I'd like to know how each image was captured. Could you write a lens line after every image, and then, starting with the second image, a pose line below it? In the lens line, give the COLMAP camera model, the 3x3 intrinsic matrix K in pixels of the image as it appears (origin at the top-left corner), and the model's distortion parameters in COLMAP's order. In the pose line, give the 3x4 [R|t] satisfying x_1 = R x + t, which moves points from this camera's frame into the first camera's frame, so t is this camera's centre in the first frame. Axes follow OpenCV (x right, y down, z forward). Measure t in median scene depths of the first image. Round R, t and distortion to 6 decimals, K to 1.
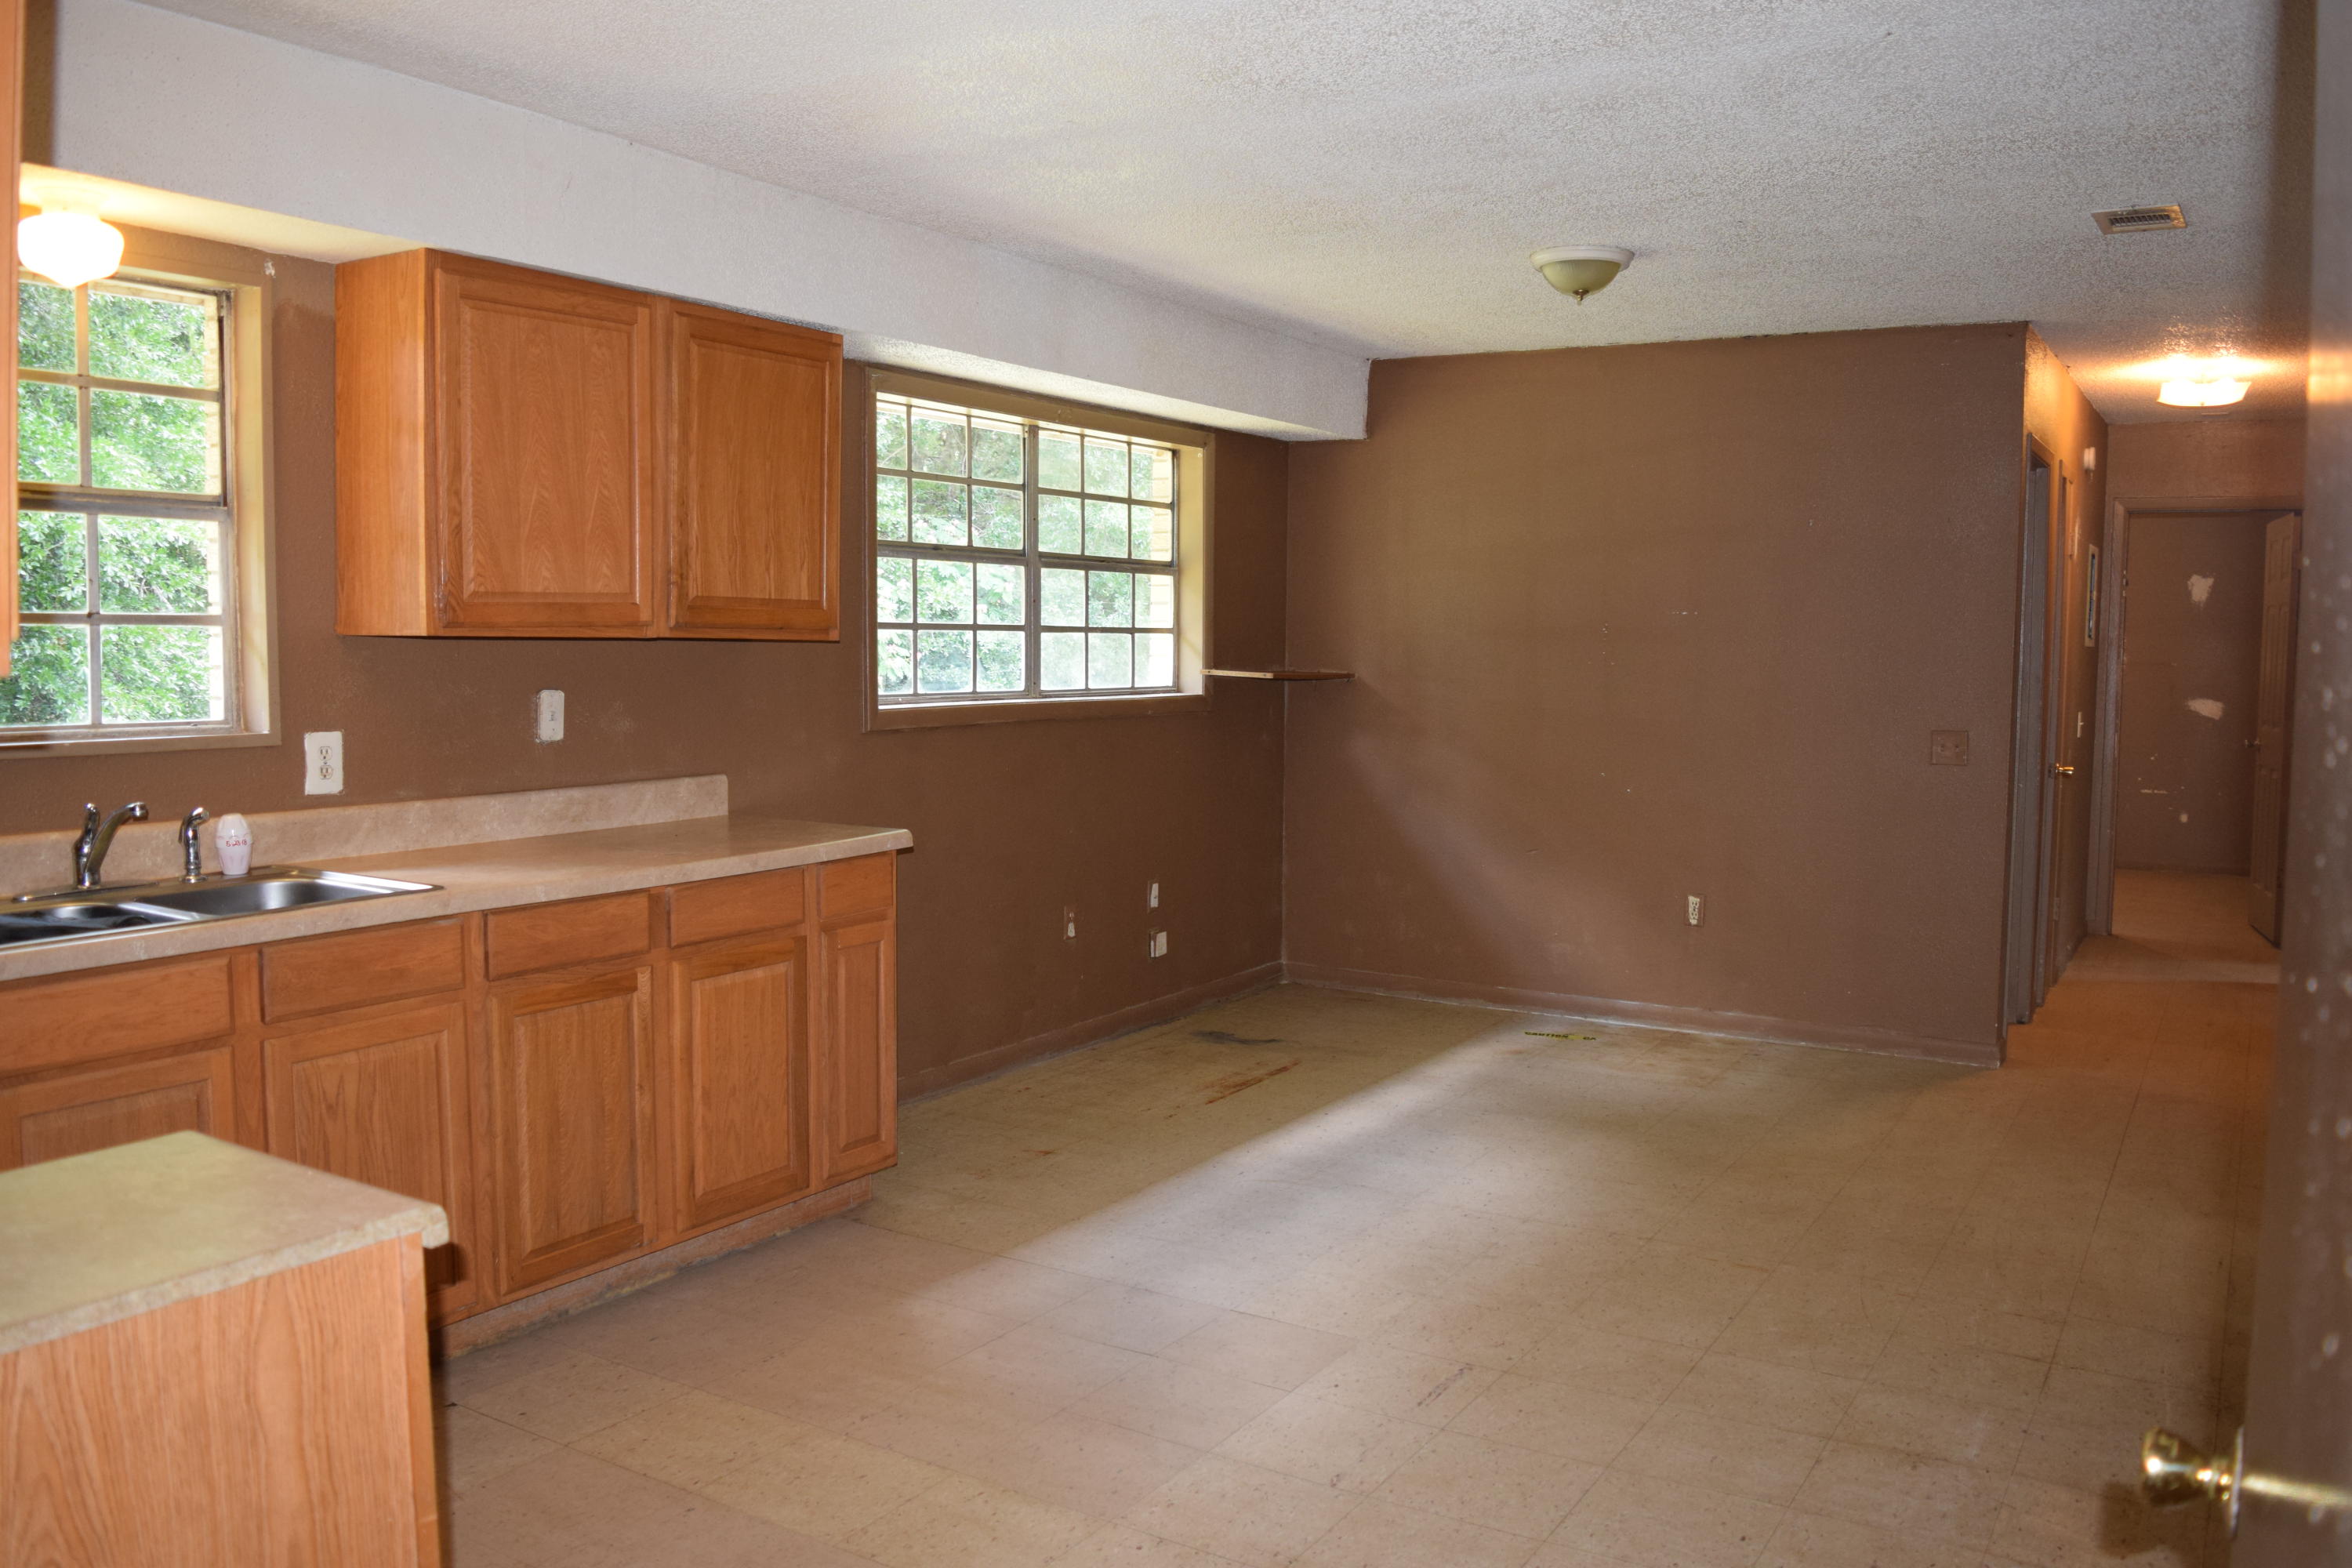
lens RADIAL K [[1851.1, 0, 1188.1], [0, 1851.1, 782.5], [0, 0, 1]] dist [-0.095128, 0.025028]
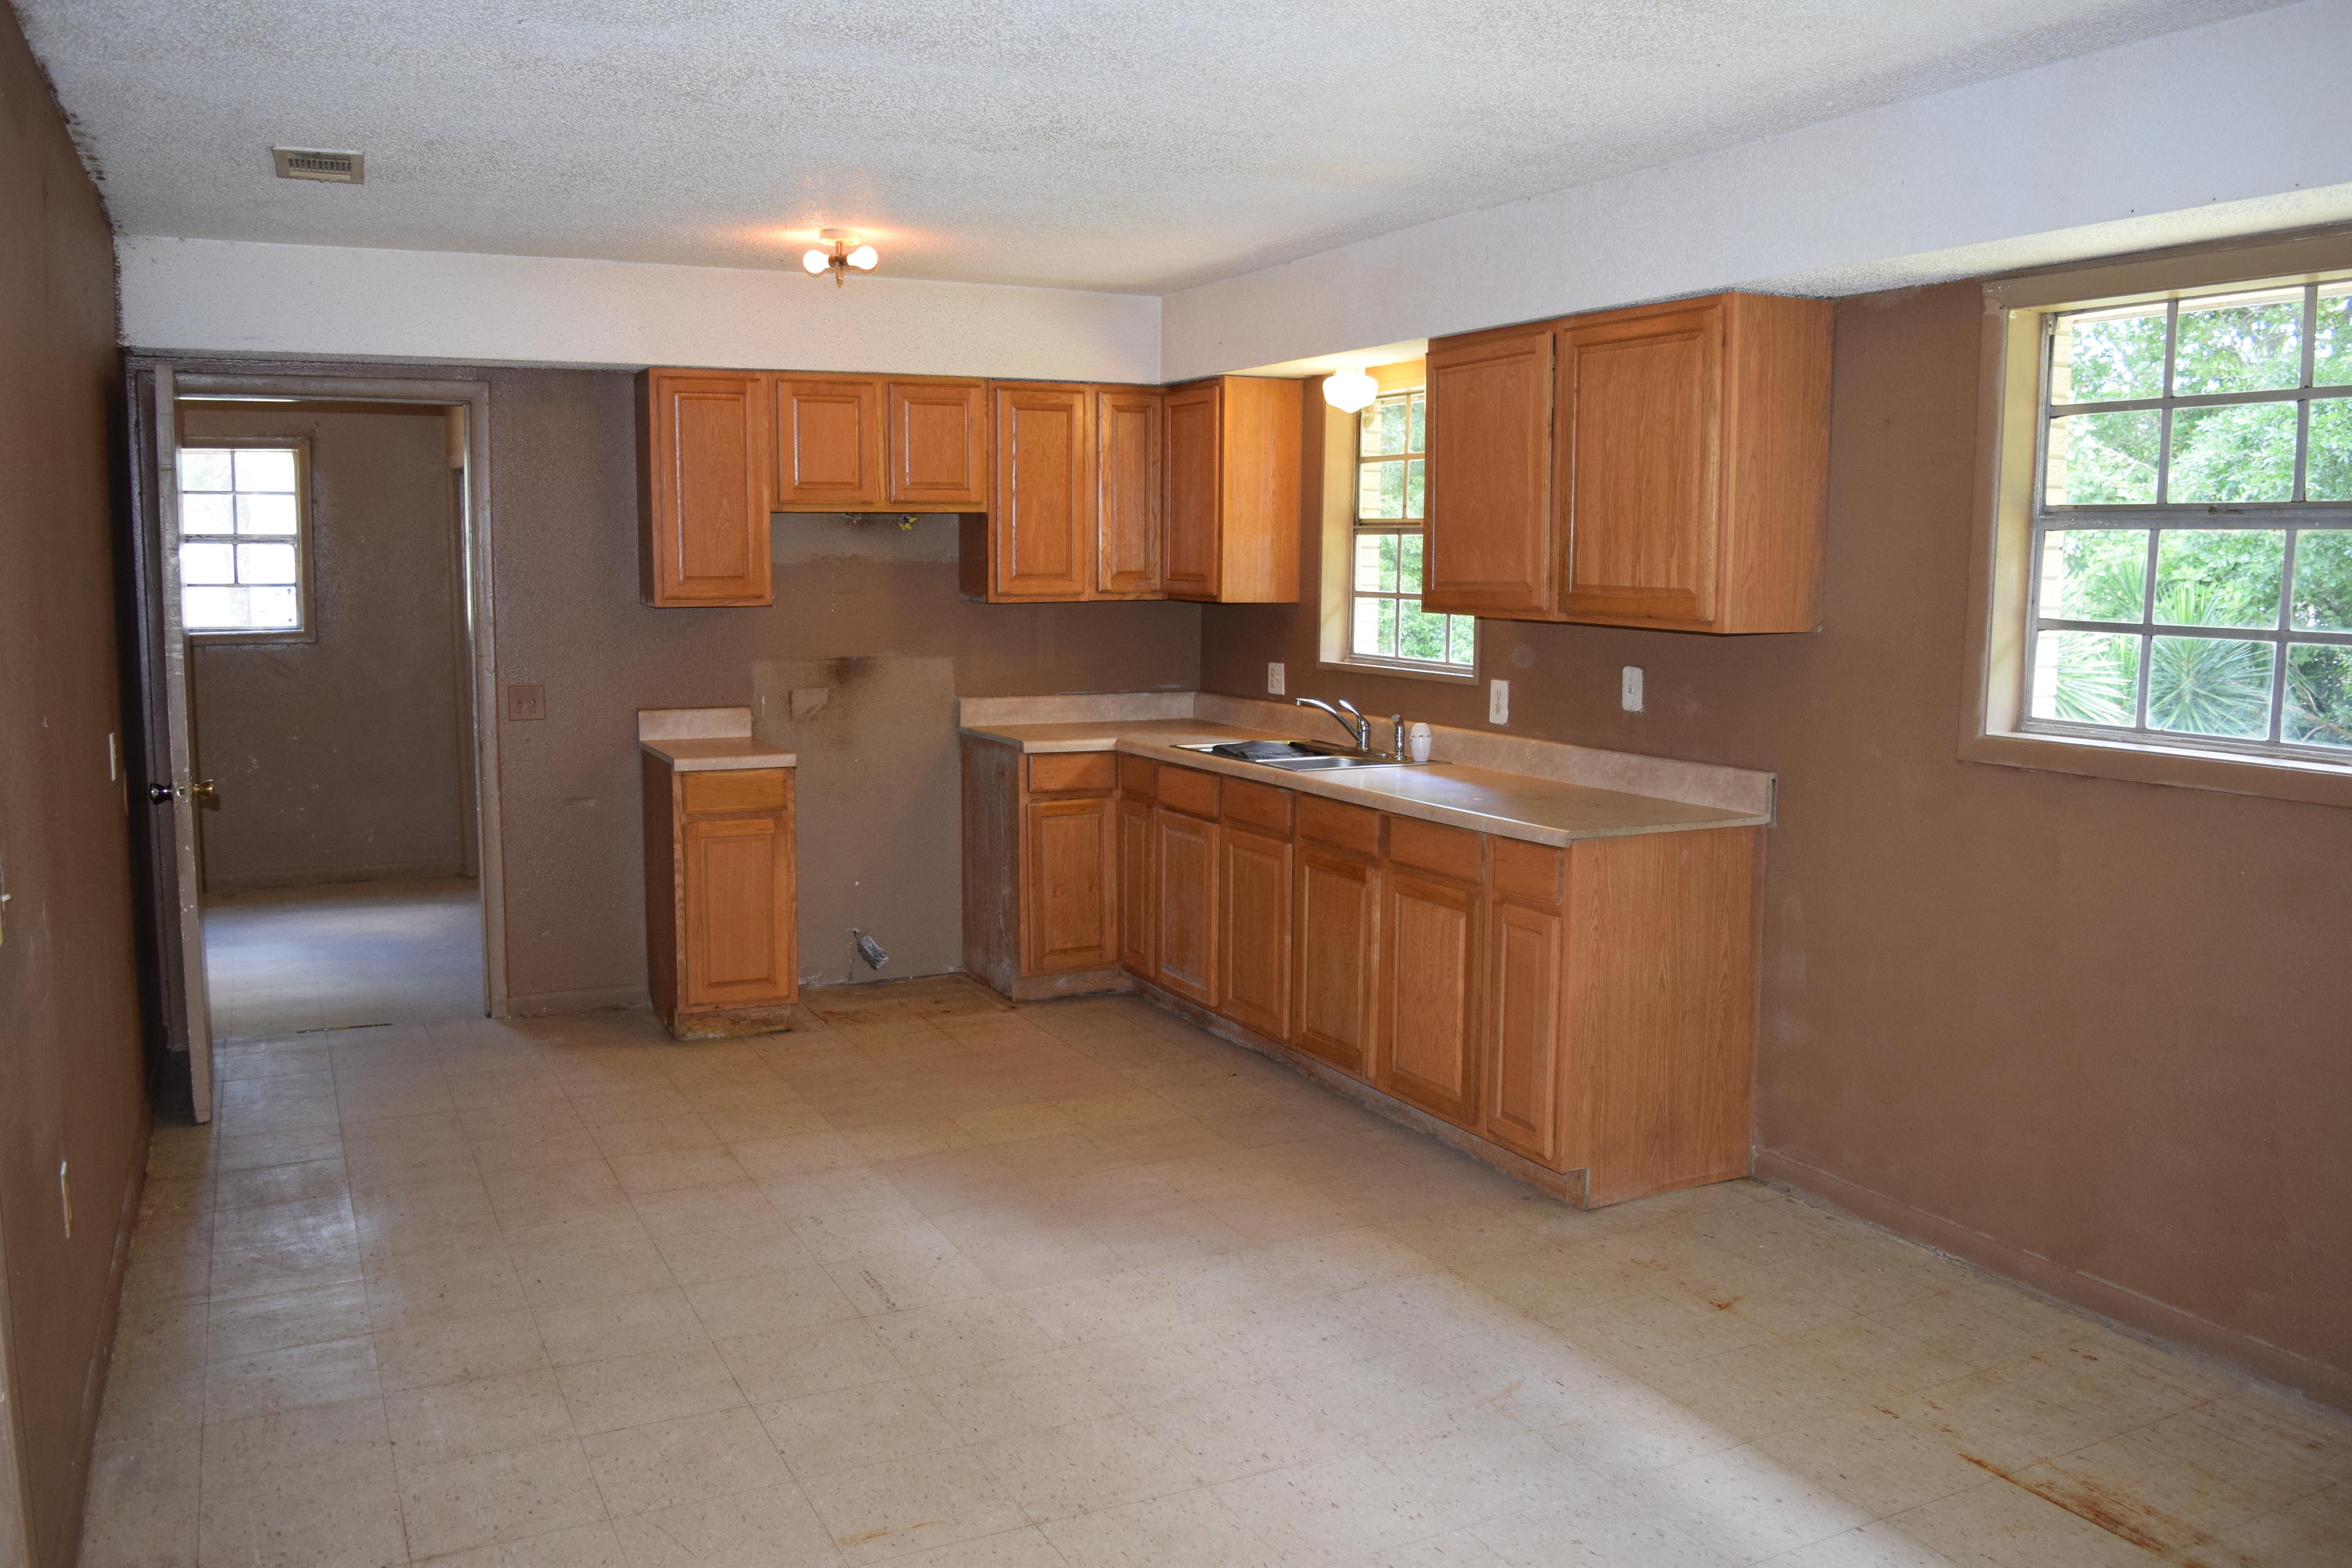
lens RADIAL K [[1851.1, 0, 1188.1], [0, 1851.1, 782.5], [0, 0, 1]] dist [-0.095128, 0.025028]
pose [[-0.527971, 0.085152, -0.844983, 0.785905], [-0.082286, 0.985150, 0.150692, -0.131000], [0.845266, 0.149091, -0.513124, 1.380367]]
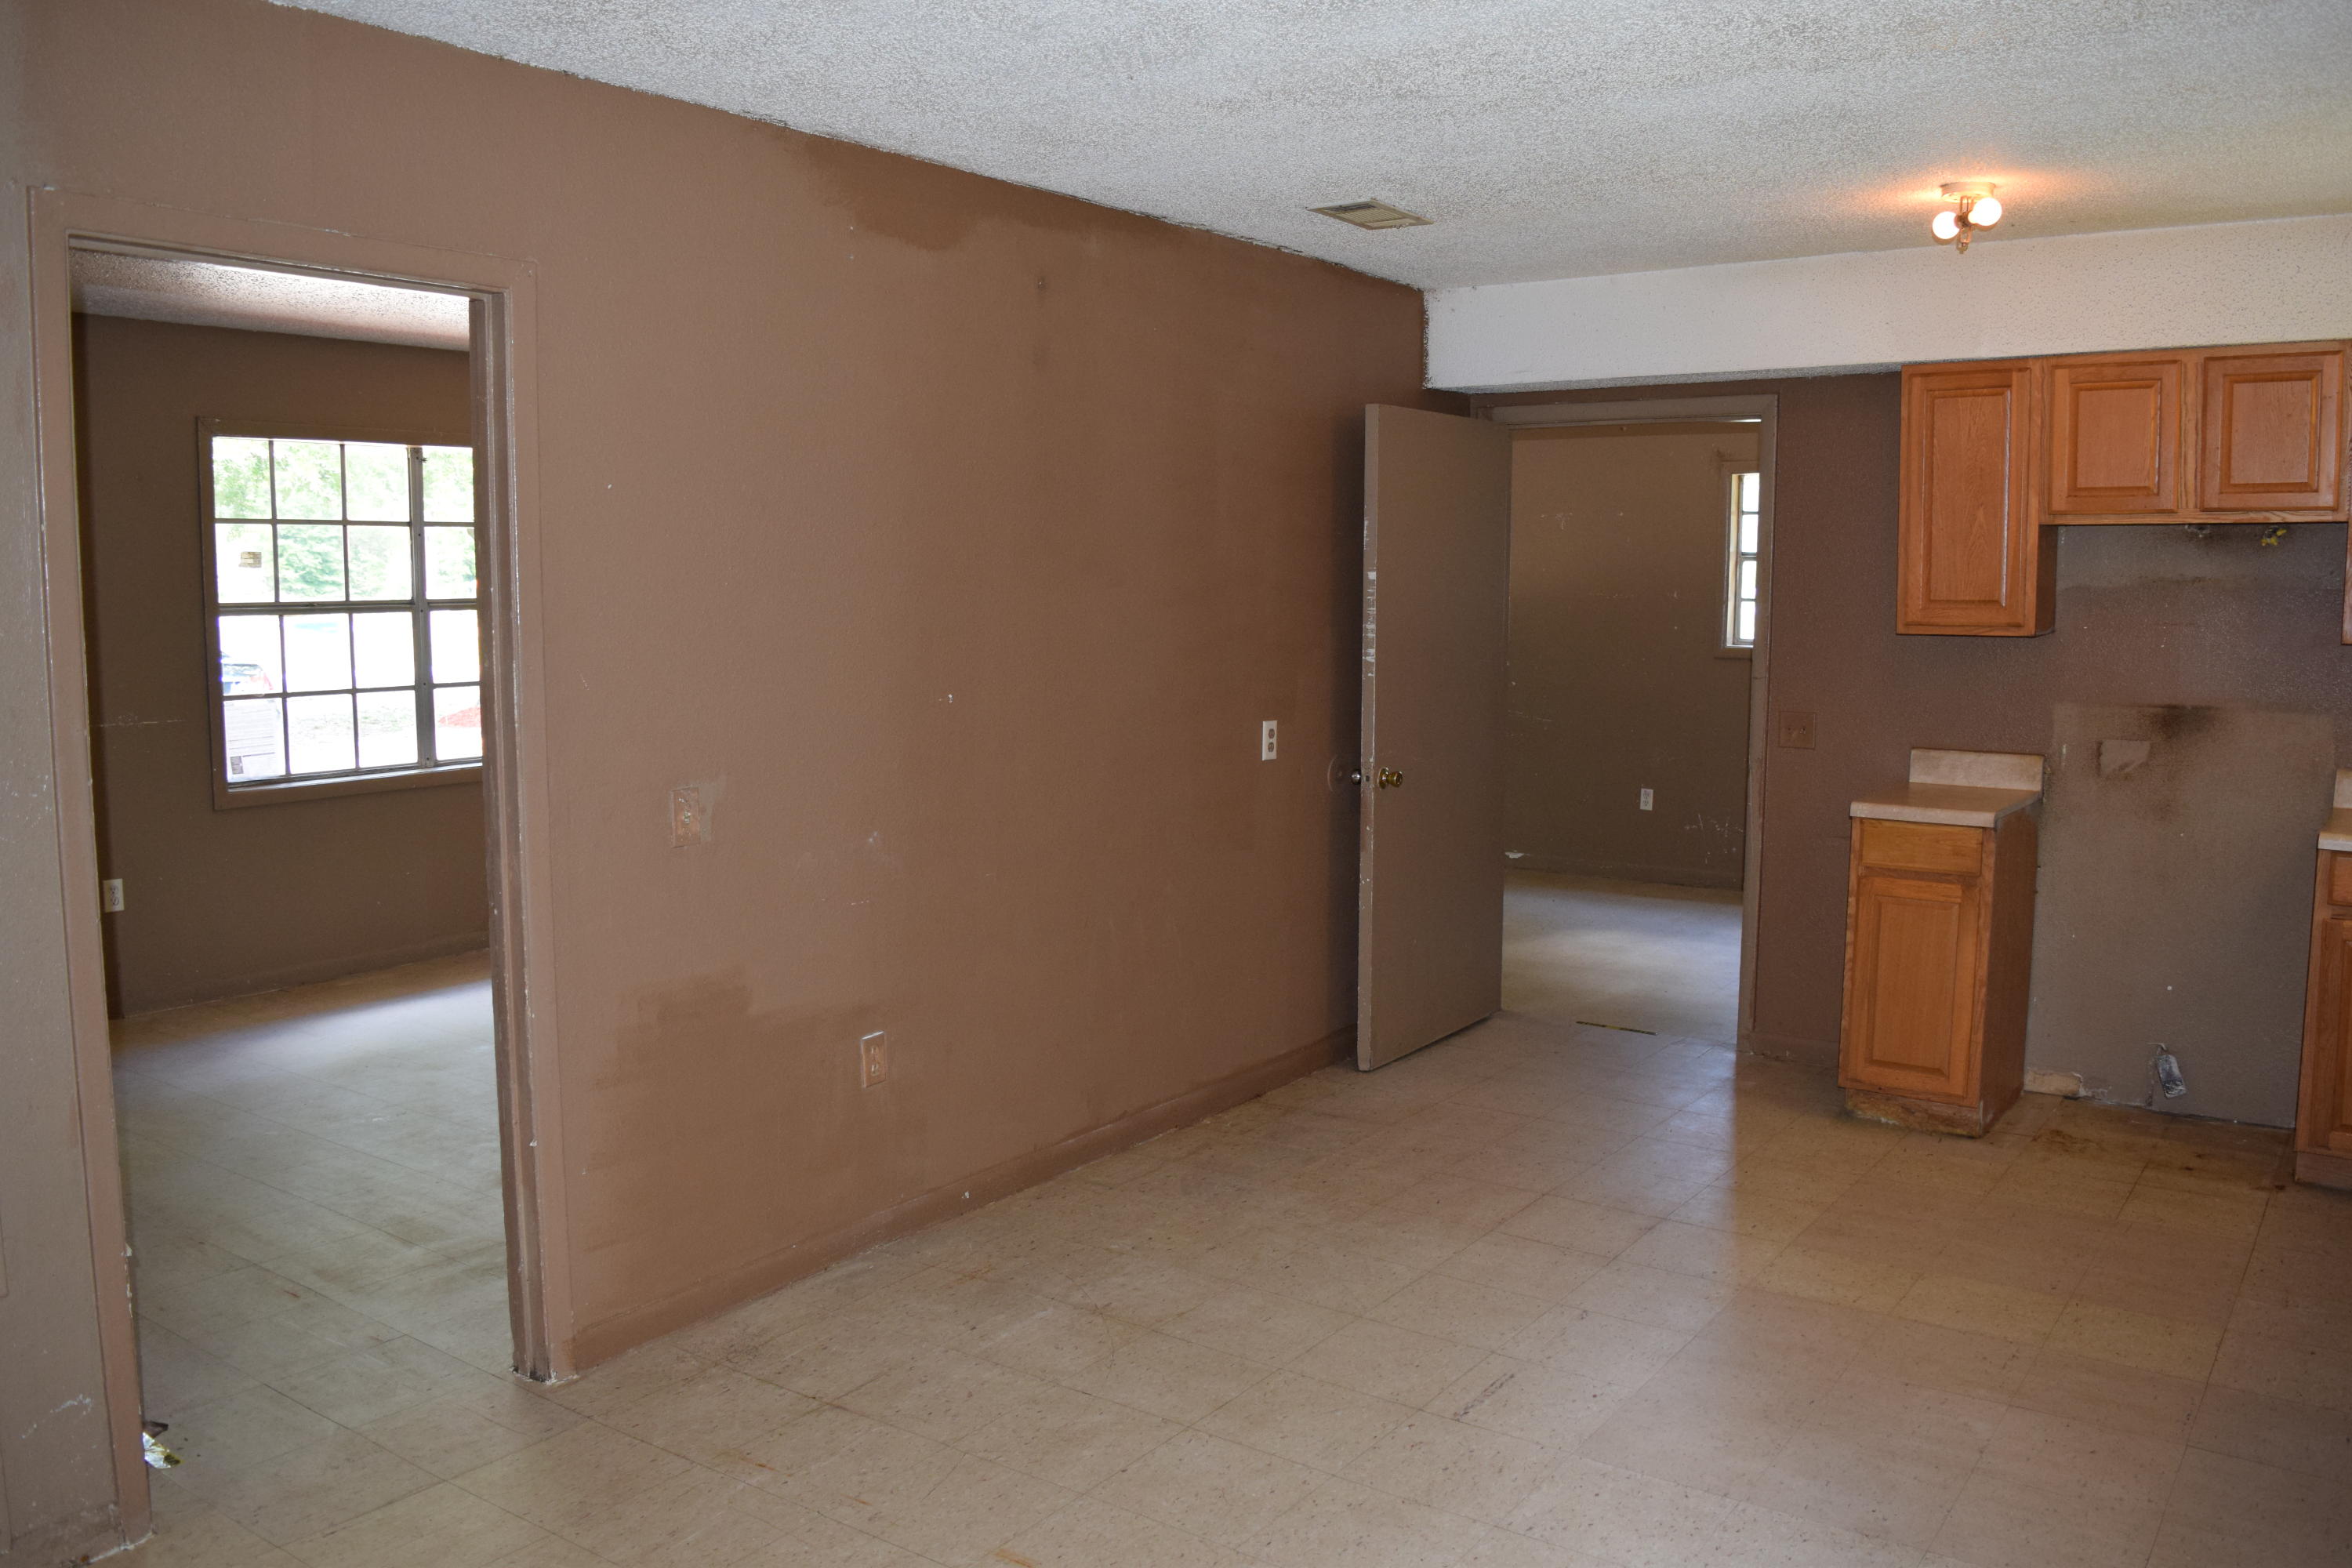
lens RADIAL K [[1851.1, 0, 1188.1], [0, 1851.1, 782.5], [0, 0, 1]] dist [-0.095128, 0.025028]
pose [[-0.997336, -0.023739, 0.068978, 0.197521], [-0.009960, 0.981027, 0.193613, -0.154707], [-0.072265, 0.192410, -0.978650, 1.571081]]
